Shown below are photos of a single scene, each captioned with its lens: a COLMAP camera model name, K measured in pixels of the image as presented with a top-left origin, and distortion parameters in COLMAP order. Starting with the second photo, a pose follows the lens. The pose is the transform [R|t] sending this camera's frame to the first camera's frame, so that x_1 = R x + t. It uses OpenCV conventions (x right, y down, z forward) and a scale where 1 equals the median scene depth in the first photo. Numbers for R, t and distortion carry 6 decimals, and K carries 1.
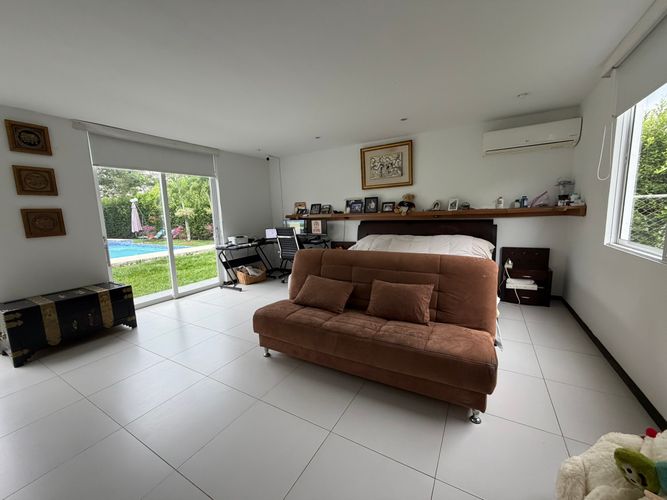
lens RADIAL K [[268.0, 0, 328.1], [0, 268.0, 248.3], [0, 0, 1]] dist [0.003667, 0.000683]
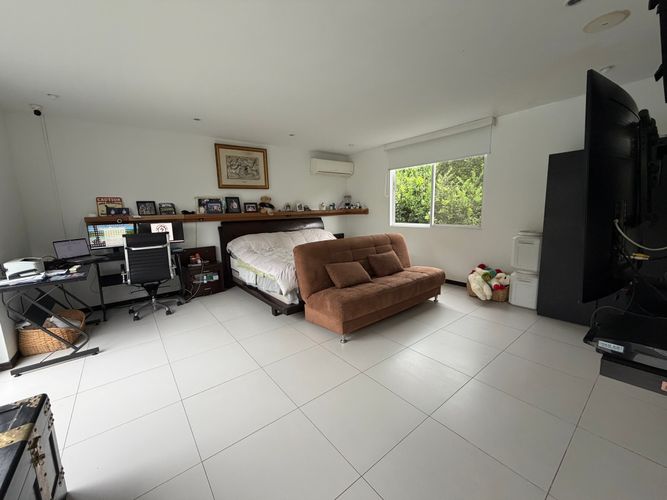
lens RADIAL K [[268.0, 0, 329.5], [0, 268.0, 249.9], [0, 0, 1]] dist [0.003667, 0.000683]
pose [[0.354575, -0.113074, 0.928165, -0.645378], [0.143144, 0.987524, 0.065622, -0.016050], [-0.924006, 0.109594, 0.366337, 0.350678]]
